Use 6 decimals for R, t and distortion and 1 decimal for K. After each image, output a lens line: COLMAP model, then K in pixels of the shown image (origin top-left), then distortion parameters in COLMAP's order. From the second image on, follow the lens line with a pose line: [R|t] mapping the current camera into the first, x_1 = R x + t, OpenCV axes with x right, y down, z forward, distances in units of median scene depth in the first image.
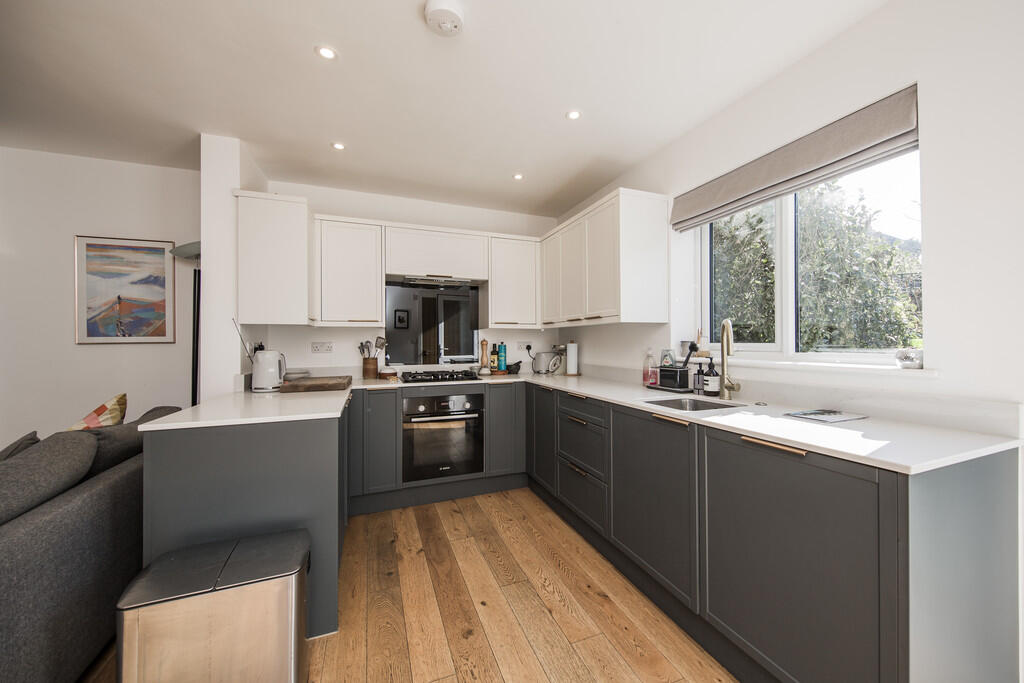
lens RADIAL K [[384.5, 0, 533.4], [0, 384.5, 338.9], [0, 0, 1]] dist [-0.000171, -0.001555]
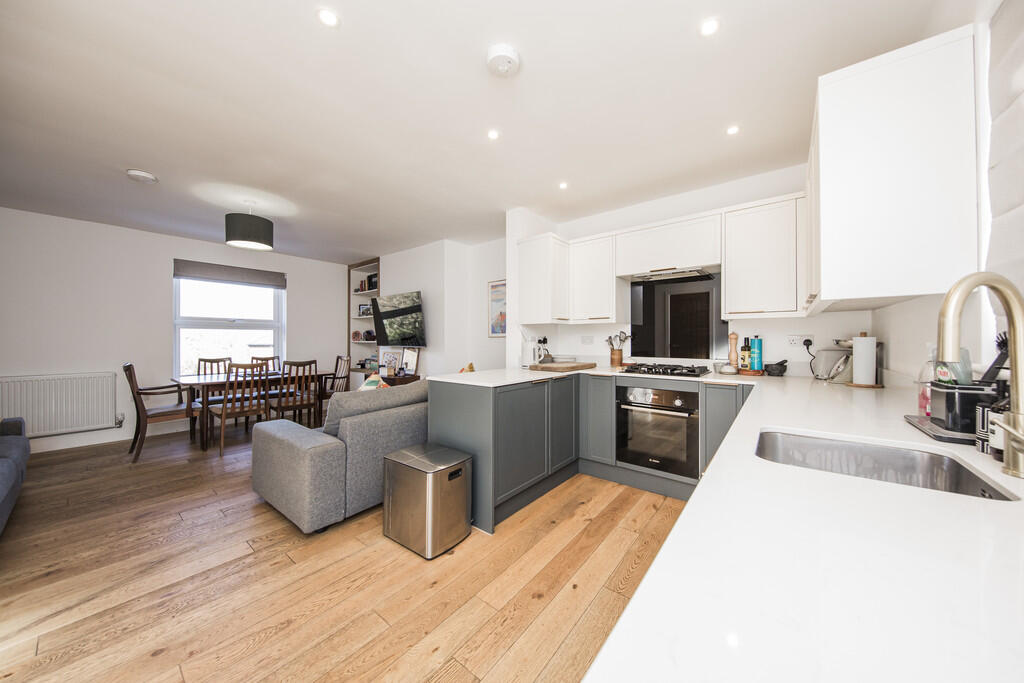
lens RADIAL K [[336.7, 0, 529.8], [0, 336.7, 339.6], [0, 0, 1]] dist [-0.007137, -0.000672]
pose [[0.499194, 0.004909, -0.866477, 0.428817], [0.006722, 0.999932, 0.009538, 0.009845], [0.866464, -0.010586, 0.499127, 0.328261]]
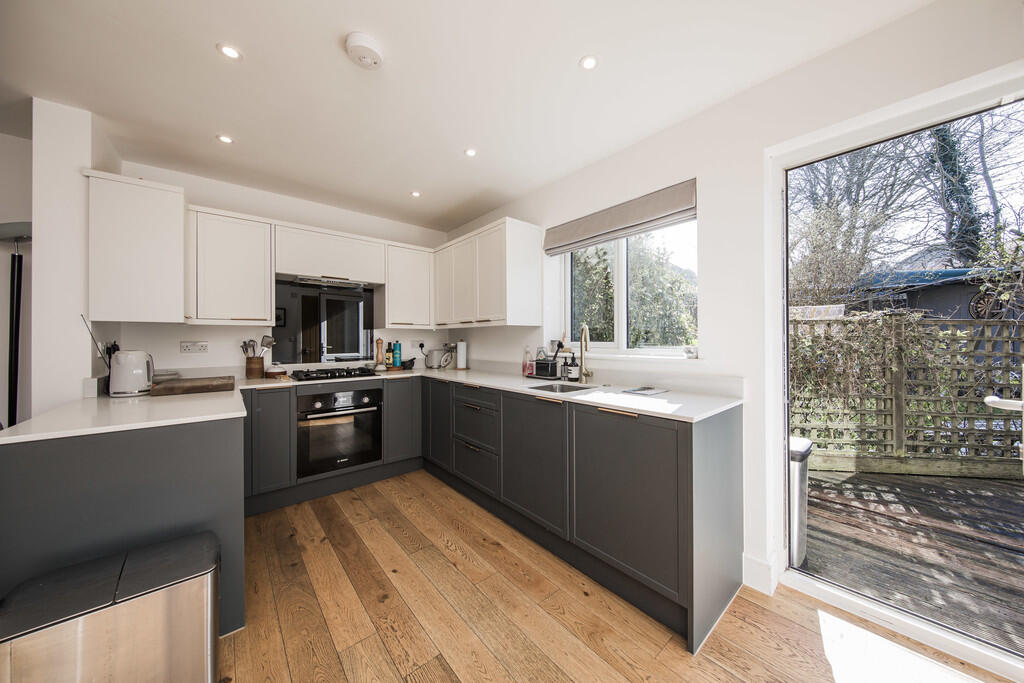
lens RADIAL K [[336.7, 0, 529.3], [0, 336.7, 337.9], [0, 0, 1]] dist [-0.007137, -0.000672]
pose [[0.944237, 0.002614, 0.329257, -0.058981], [-0.003182, 0.999994, 0.001188, -0.003809], [-0.329252, -0.002170, 0.944240, -0.049078]]
